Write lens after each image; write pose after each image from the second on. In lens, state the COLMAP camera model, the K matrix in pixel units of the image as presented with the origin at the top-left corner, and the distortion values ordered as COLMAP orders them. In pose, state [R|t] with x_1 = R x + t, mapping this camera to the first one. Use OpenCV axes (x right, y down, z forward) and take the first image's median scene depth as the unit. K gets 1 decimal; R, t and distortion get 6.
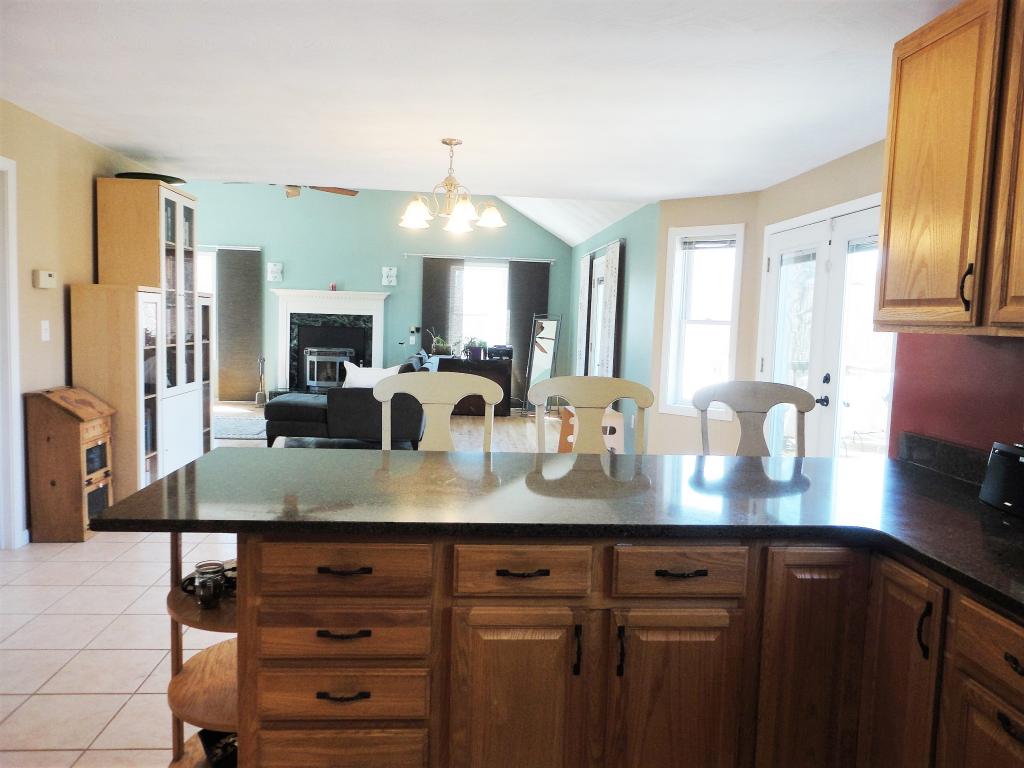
lens RADIAL K [[748.0, 0, 505.1], [0, 748.0, 375.9], [0, 0, 1]] dist [0.001671, -0.000781]
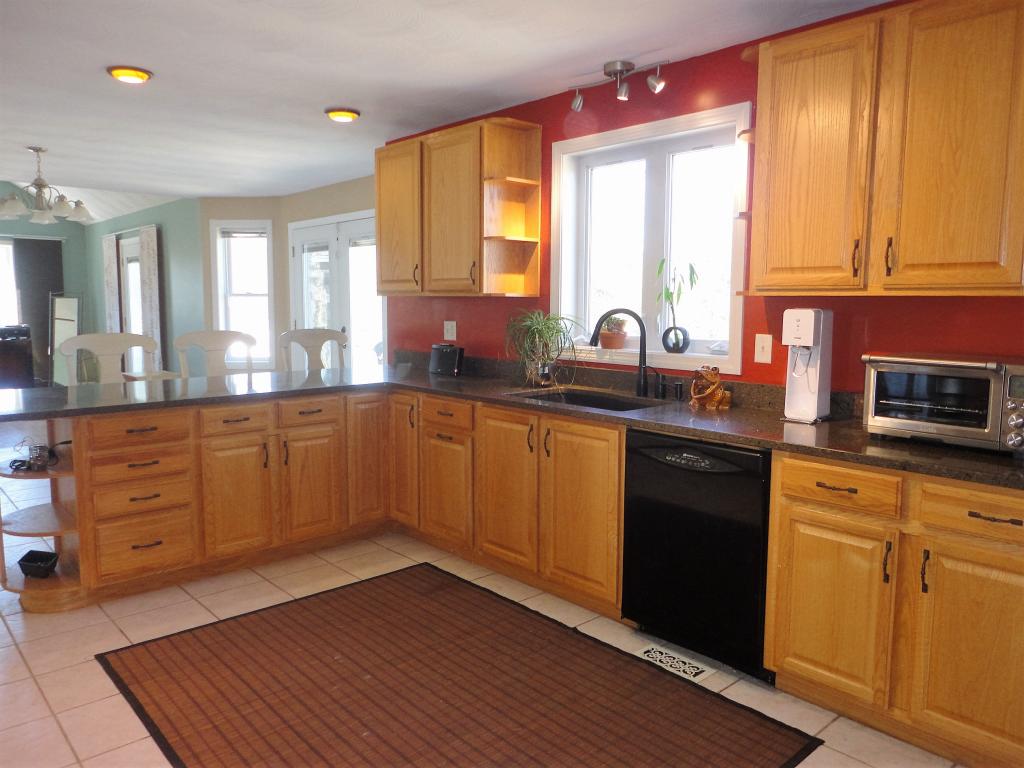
lens RADIAL K [[748.0, 0, 514.8], [0, 748.0, 379.0], [0, 0, 1]] dist [0.001671, -0.000781]
pose [[0.783465, -0.095705, 0.614022, -0.409228], [0.070889, 0.995384, 0.064695, 0.050410], [-0.617379, -0.007159, 0.786633, -0.696569]]
